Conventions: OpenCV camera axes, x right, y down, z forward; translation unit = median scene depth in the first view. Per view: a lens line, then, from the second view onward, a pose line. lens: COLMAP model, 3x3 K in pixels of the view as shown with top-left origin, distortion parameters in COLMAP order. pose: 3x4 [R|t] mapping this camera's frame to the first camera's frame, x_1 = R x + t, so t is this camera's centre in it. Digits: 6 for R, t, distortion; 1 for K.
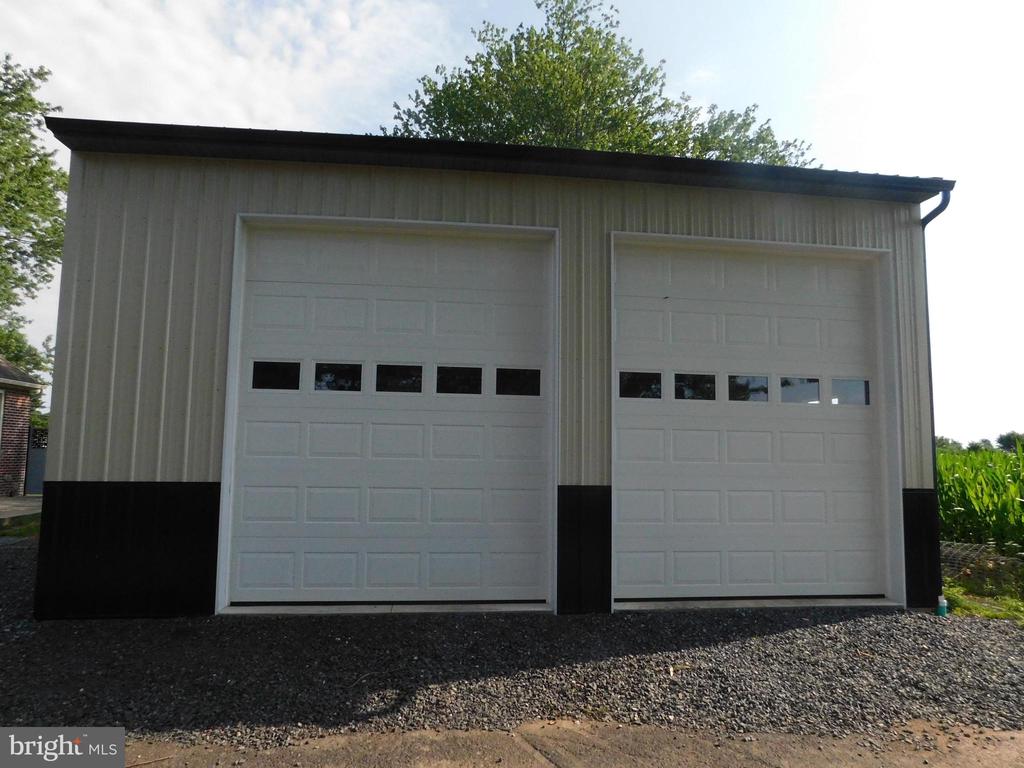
lens RADIAL K [[690.4, 0, 512.0], [0, 690.4, 384.0], [0, 0, 1]] dist [-0.081977, 0.079160]
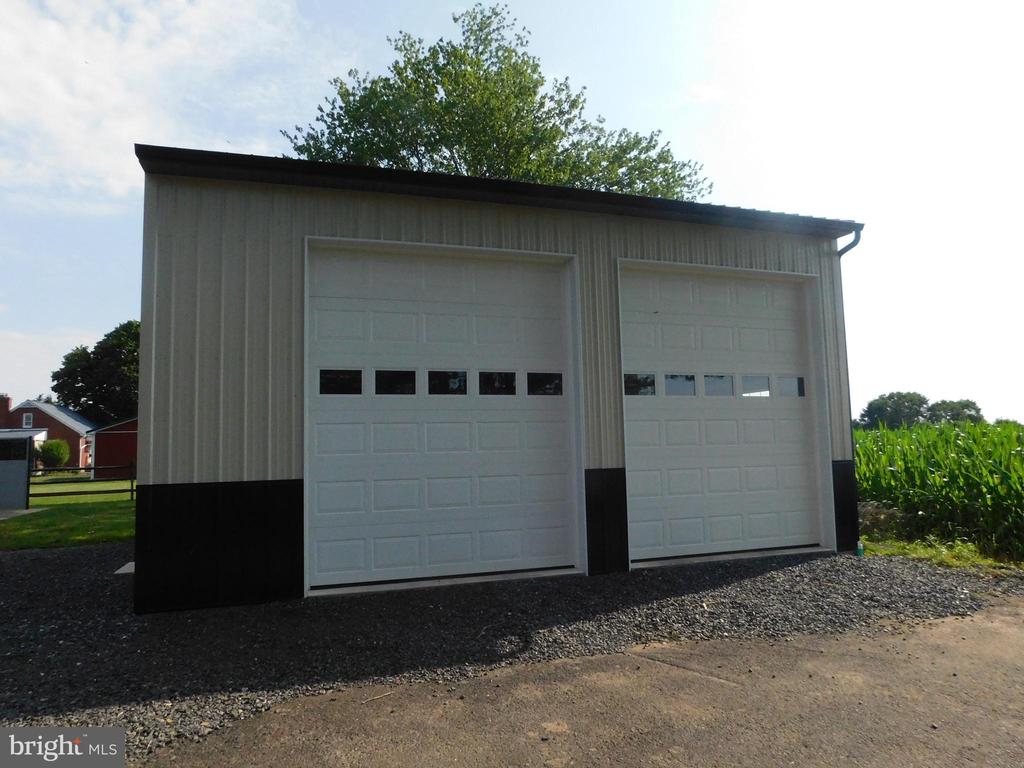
lens RADIAL K [[690.4, 0, 512.0], [0, 690.4, 384.0], [0, 0, 1]] dist [-0.081977, 0.079160]
pose [[0.979003, -0.017896, 0.203060, -0.288296], [0.015993, 0.999811, 0.011010, -0.016789], [-0.203219, -0.007531, 0.979104, -0.149743]]
